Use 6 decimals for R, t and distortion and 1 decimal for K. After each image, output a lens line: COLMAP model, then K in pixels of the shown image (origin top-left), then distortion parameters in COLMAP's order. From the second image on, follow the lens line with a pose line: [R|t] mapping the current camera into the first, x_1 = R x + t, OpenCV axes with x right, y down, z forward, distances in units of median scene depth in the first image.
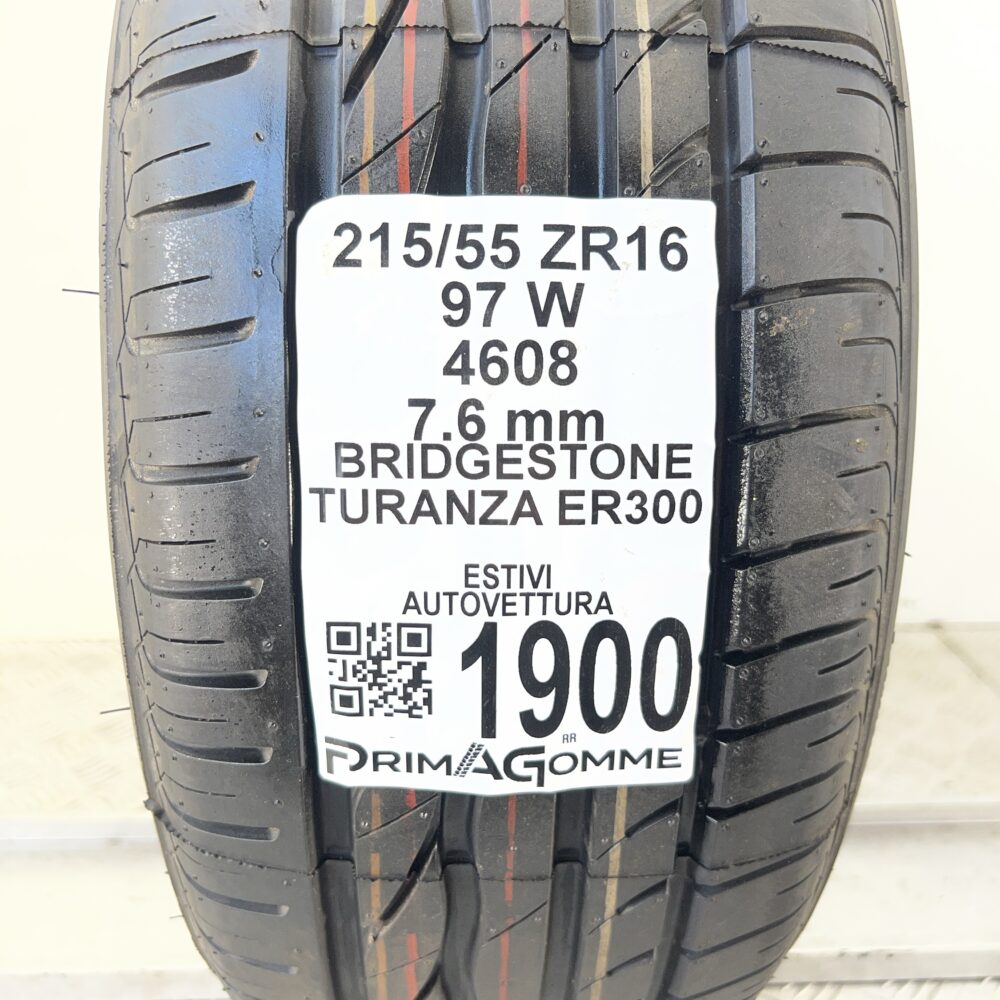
lens RADIAL K [[1017.8, 0, 500.0], [0, 1017.8, 500.0], [0, 0, 1]] dist [0.189016, -0.558868]
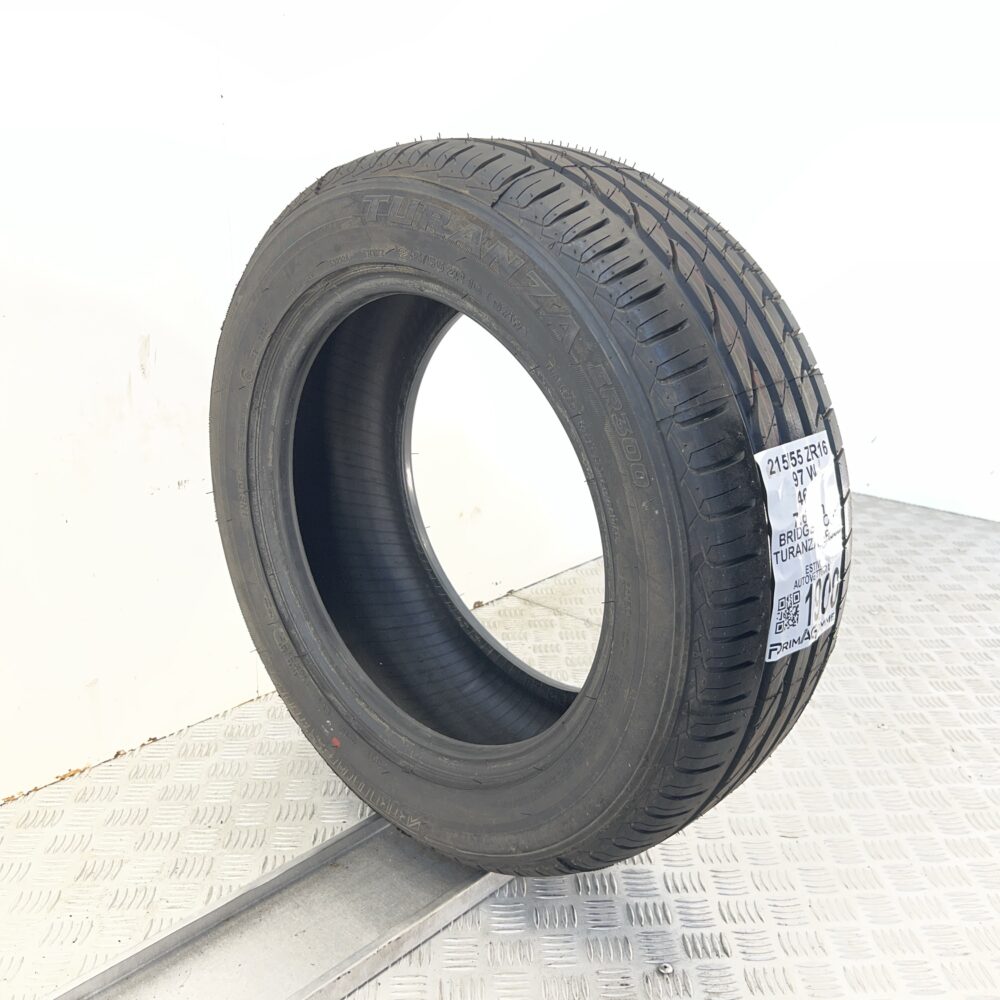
lens RADIAL K [[1017.8, 0, 500.0], [0, 1017.8, 500.0], [0, 0, 1]] dist [0.189016, -0.558868]
pose [[0.716120, -0.205824, 0.666939, -2.534673], [0.220919, 0.973246, 0.063143, -0.489191], [-0.662092, 0.102122, 0.742432, -0.596745]]
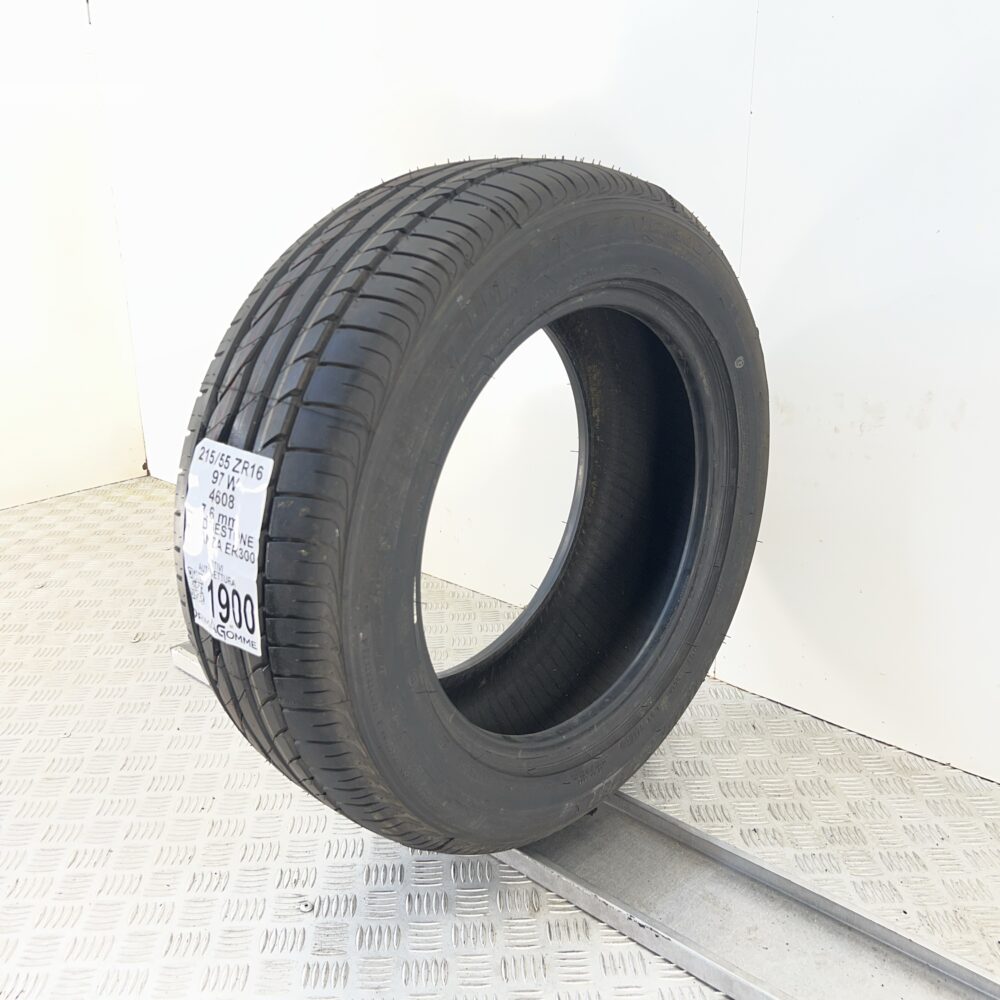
lens RADIAL K [[1017.8, 0, 500.0], [0, 1017.8, 500.0], [0, 0, 1]] dist [0.189016, -0.558868]
pose [[0.685241, 0.205669, -0.698674, 2.718159], [-0.215473, 0.973604, 0.075269, -0.535069], [0.695712, 0.098968, 0.711470, -0.628141]]
